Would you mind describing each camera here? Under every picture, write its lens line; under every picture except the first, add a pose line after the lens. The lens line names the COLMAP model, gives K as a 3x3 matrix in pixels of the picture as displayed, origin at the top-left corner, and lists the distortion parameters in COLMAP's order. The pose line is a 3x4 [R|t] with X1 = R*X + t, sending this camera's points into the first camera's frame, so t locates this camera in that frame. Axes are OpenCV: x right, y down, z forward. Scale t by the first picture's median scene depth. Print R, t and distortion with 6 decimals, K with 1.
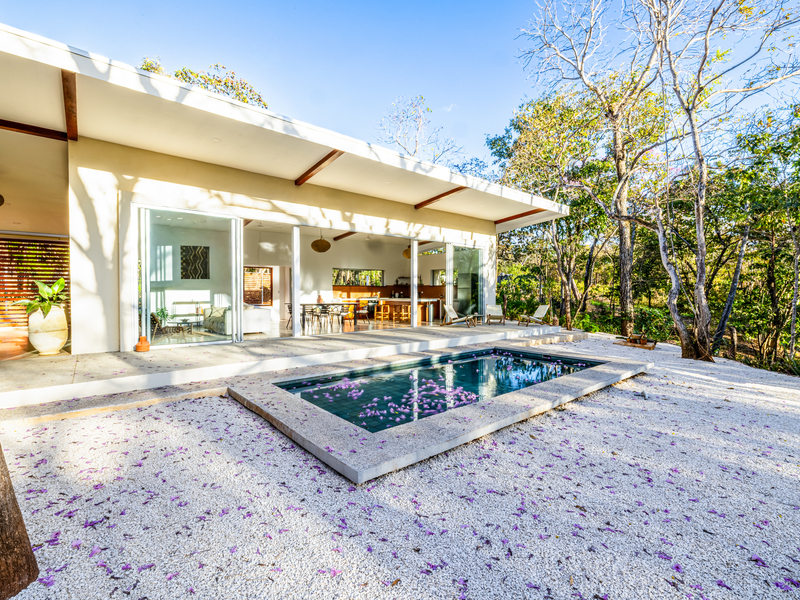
lens RADIAL K [[372.5, 0, 400.0], [0, 372.5, 300.0], [0, 0, 1]] dist [-0.006031, 0.000630]
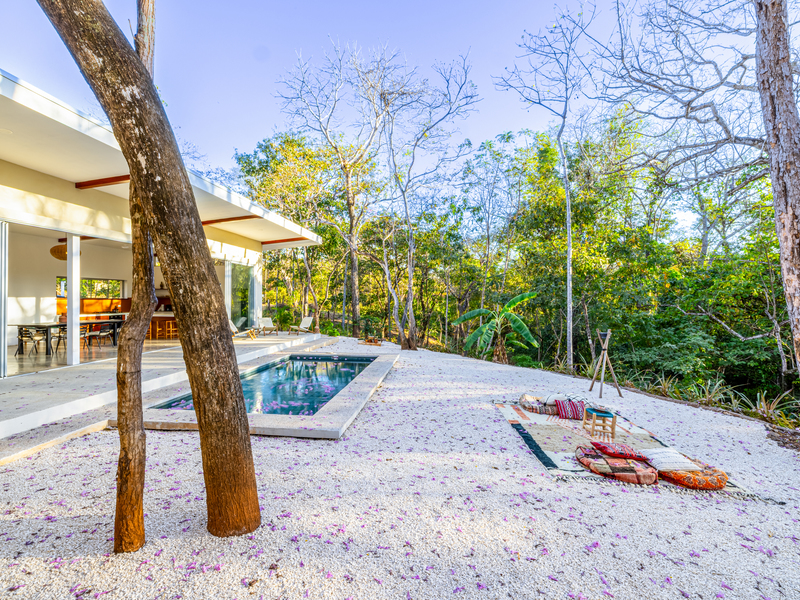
lens RADIAL K [[376.9, 0, 400.6], [0, 376.9, 295.5], [0, 0, 1]] dist [0.003319, 0.000322]
pose [[0.725190, 0.010618, 0.688467, -0.258831], [0.006274, 0.999738, -0.022027, -0.028051], [-0.688520, 0.020293, 0.724933, -0.108898]]
